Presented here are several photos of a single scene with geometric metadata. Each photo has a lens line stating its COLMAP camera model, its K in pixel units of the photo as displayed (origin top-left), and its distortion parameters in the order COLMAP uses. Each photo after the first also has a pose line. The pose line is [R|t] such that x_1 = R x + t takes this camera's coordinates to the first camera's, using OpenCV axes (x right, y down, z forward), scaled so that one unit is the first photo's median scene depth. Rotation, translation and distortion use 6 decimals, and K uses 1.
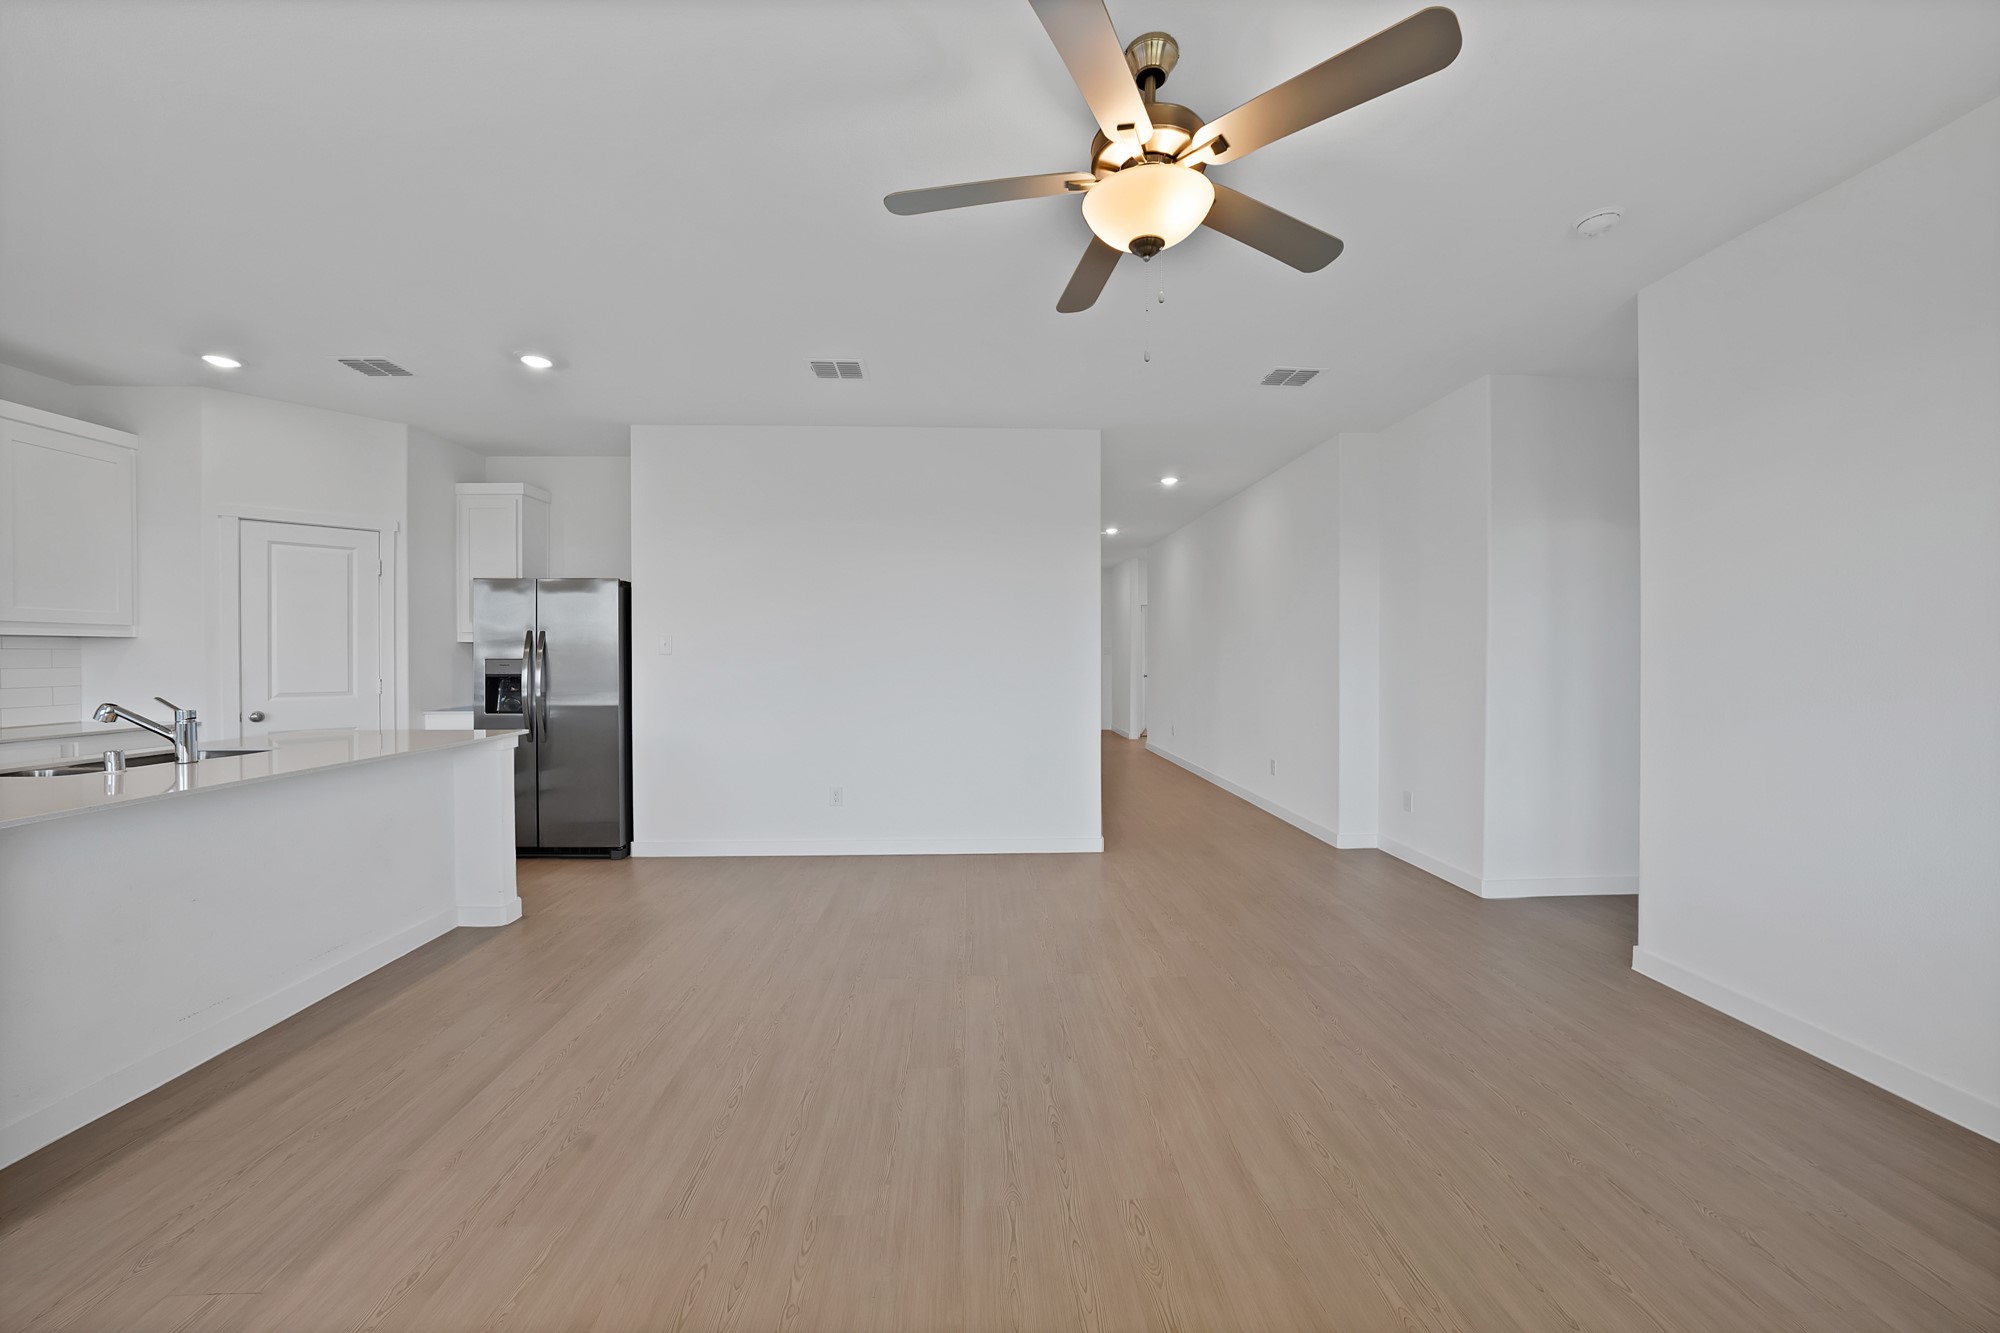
lens RADIAL K [[722.6, 0, 995.5], [0, 722.6, 659.1], [0, 0, 1]] dist [-0.030262, 0.007570]
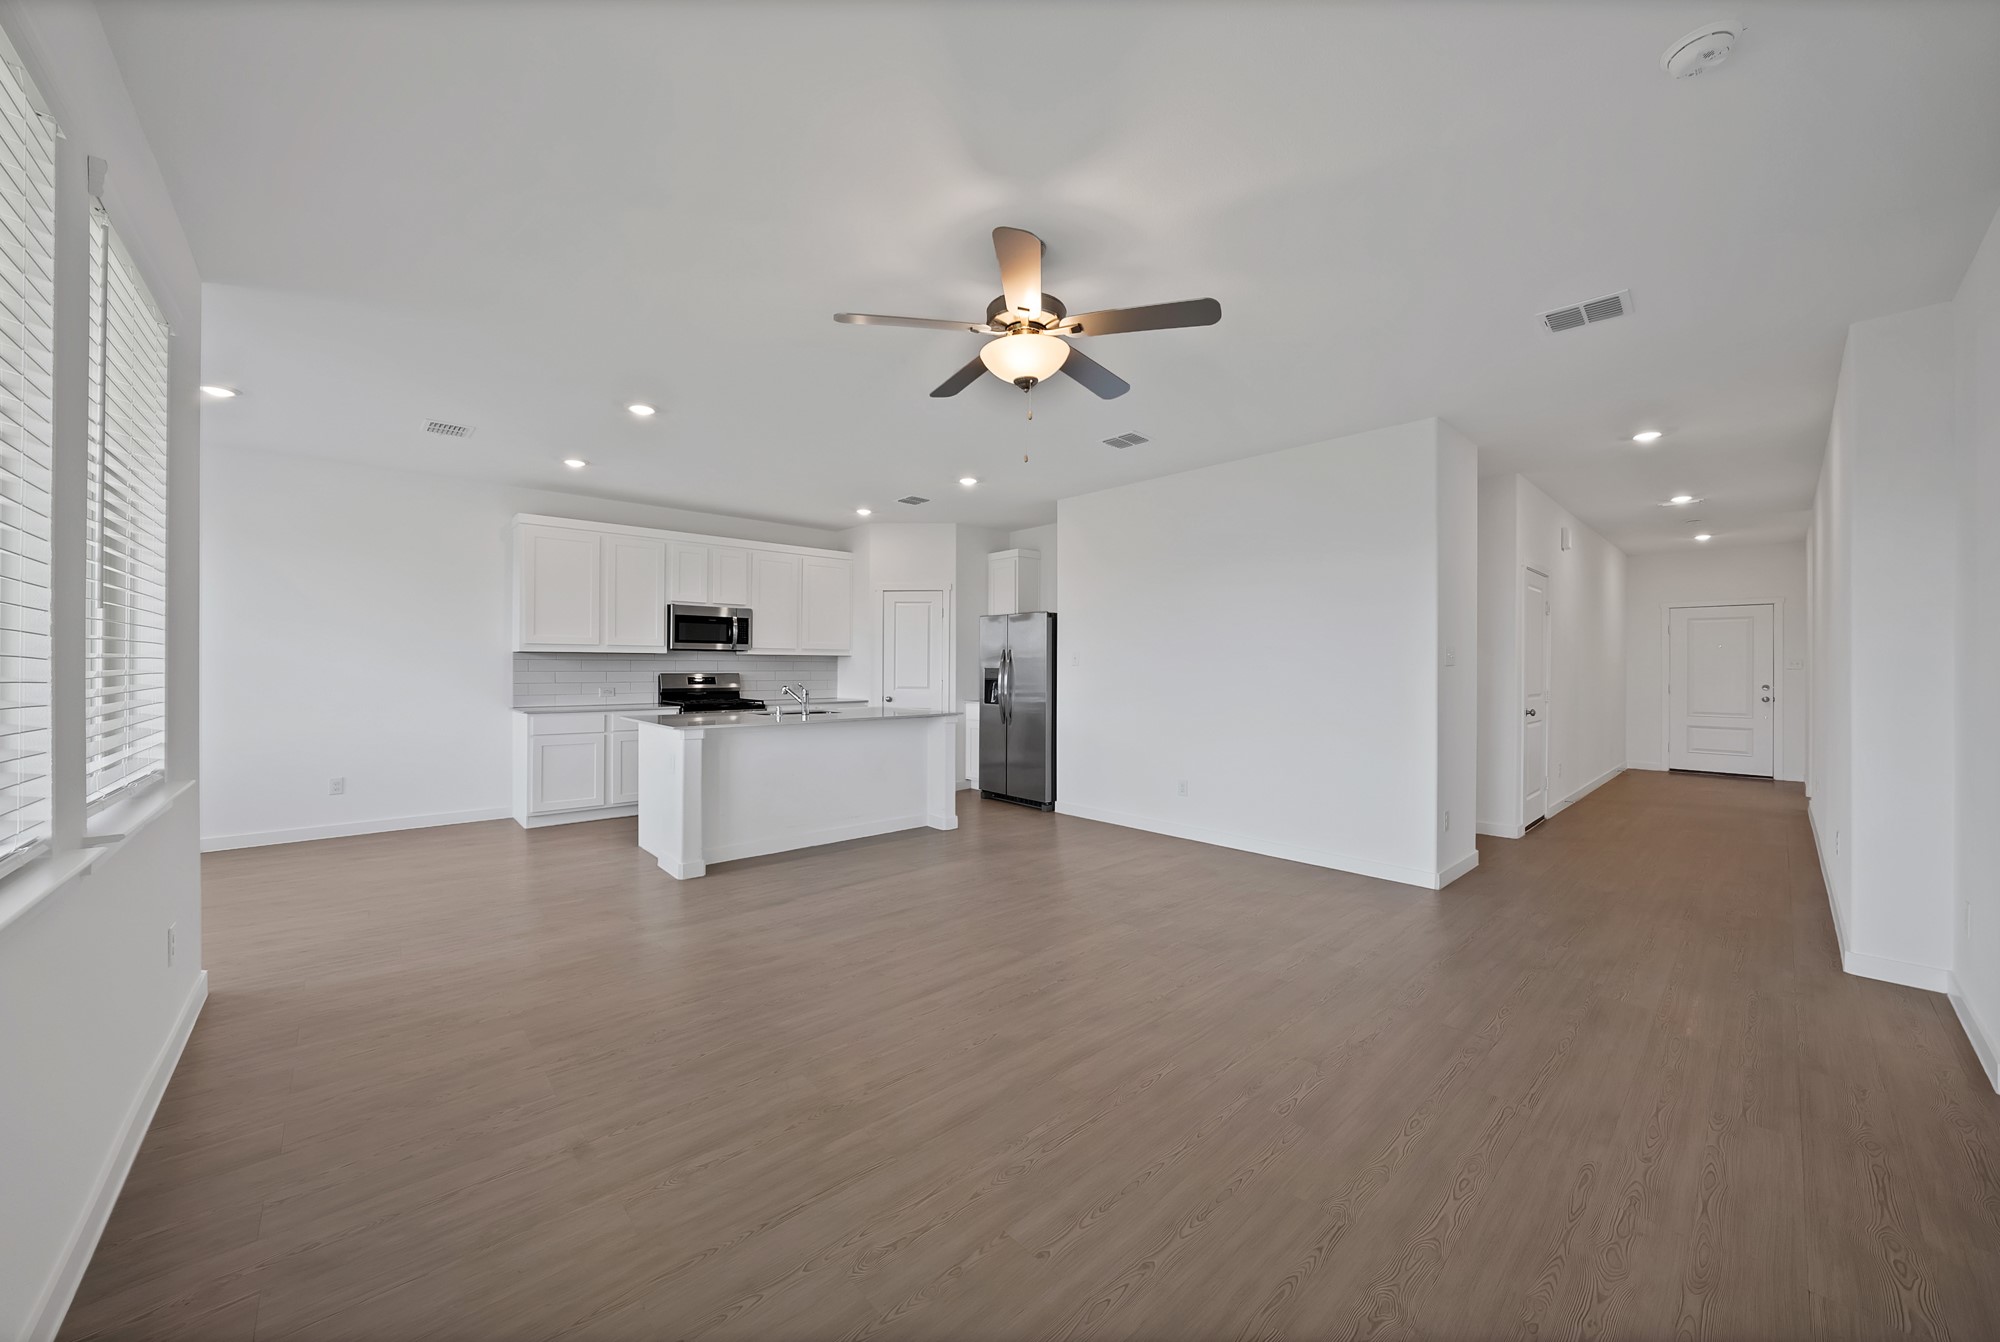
lens RADIAL K [[722.5, 0, 992.5], [0, 722.5, 664.1], [0, 0, 1]] dist [-0.025743, 0.000236]
pose [[0.639237, 0.002270, -0.769007, 0.502320], [-0.011048, 0.999920, -0.006232, 0.000538], [0.768931, 0.012480, 0.639210, 0.012616]]
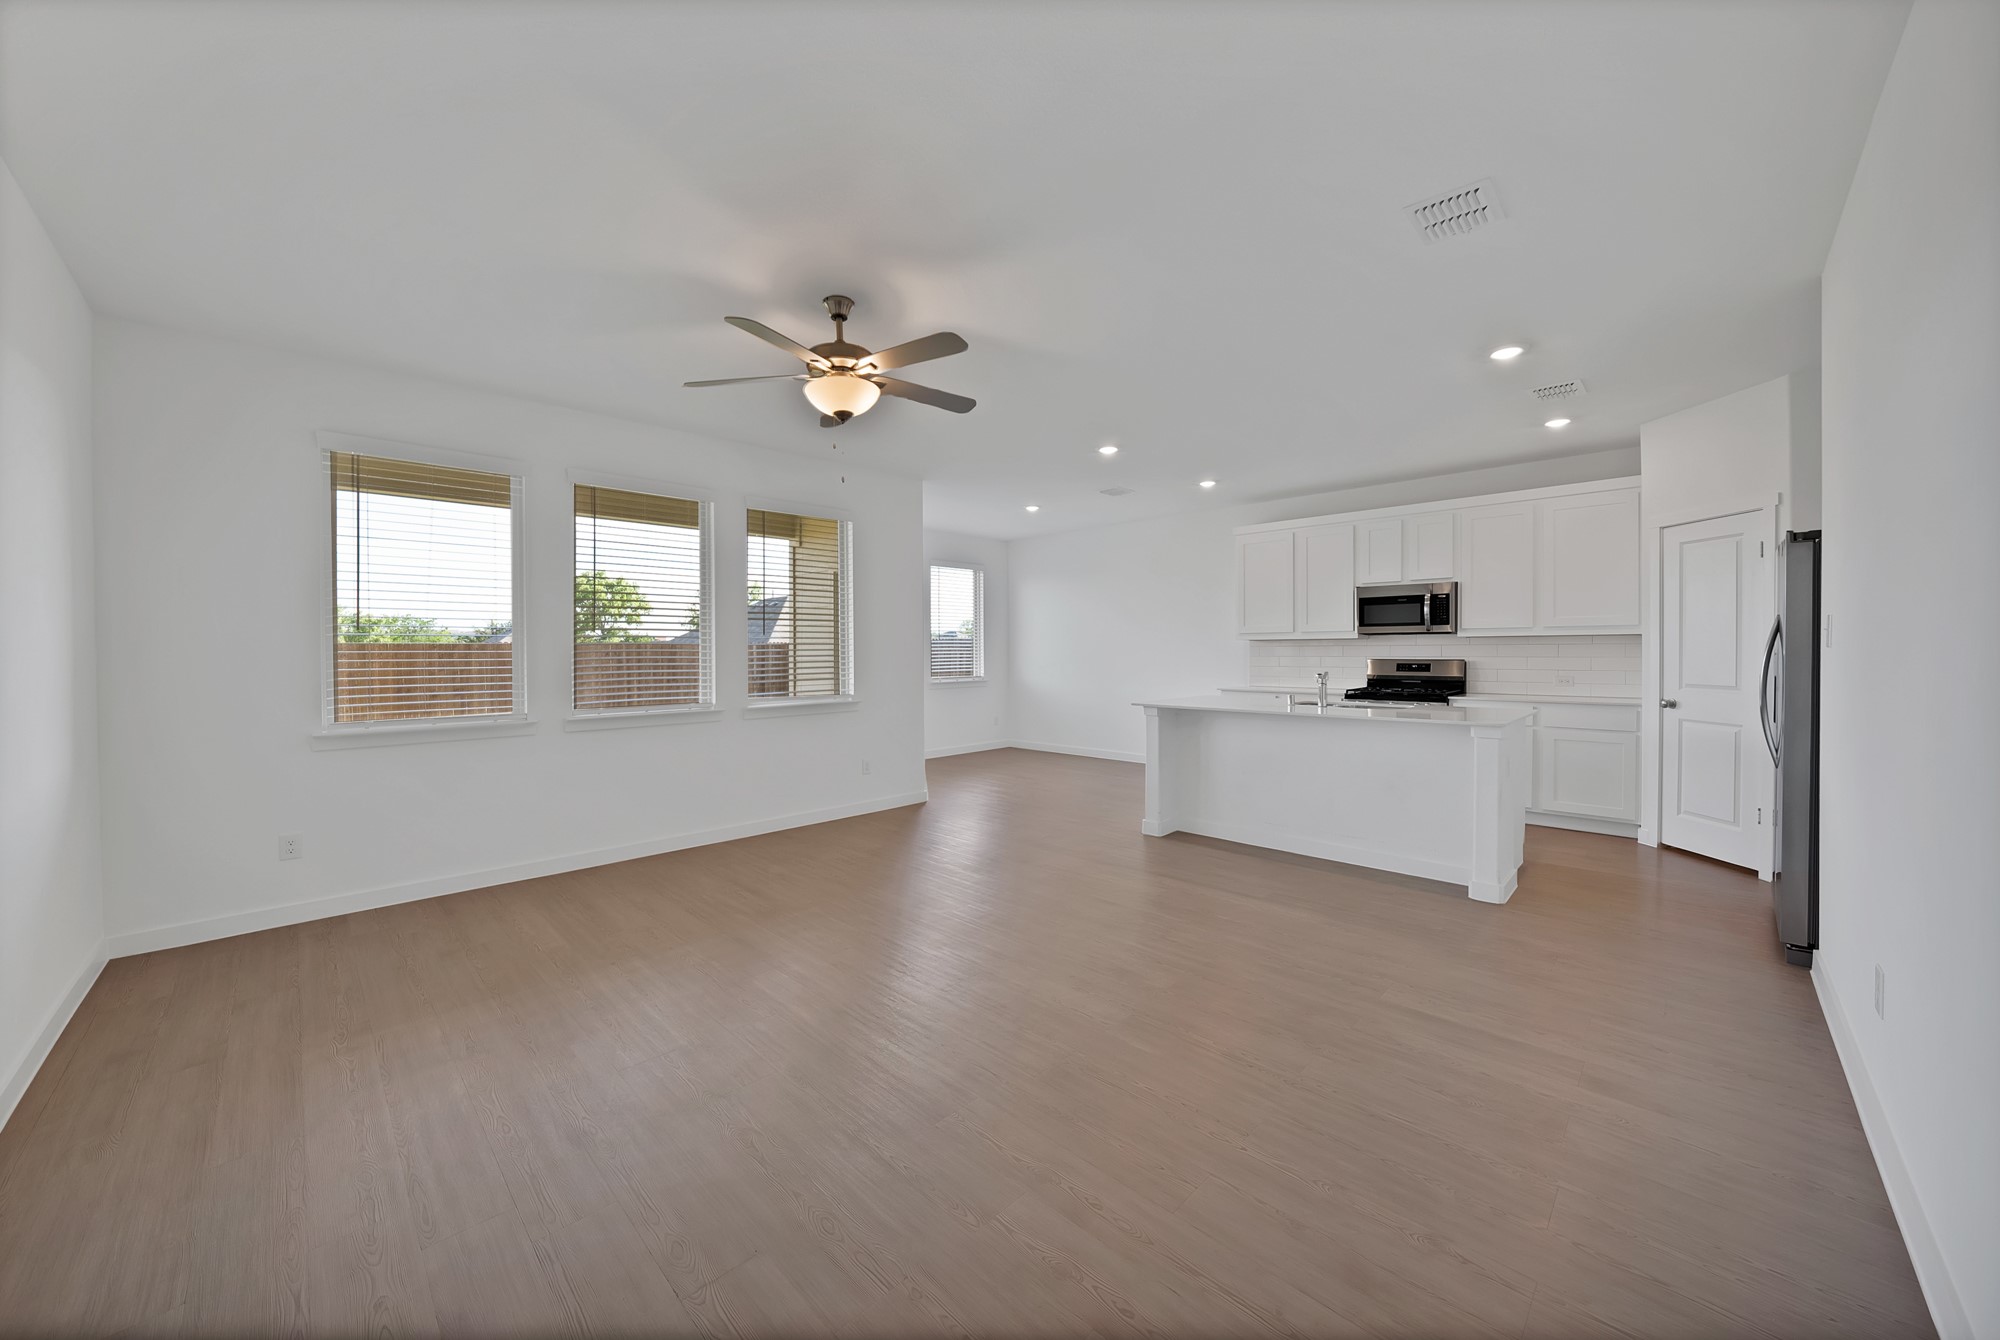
lens RADIAL K [[722.6, 0, 995.5], [0, 722.6, 662.6], [0, 0, 1]] dist [-0.030262, 0.007570]
pose [[-0.730789, 0.016934, -0.682393, 0.441388], [0.000095, 0.999695, 0.024706, -0.009914], [0.682603, 0.017990, -0.730568, 0.987123]]
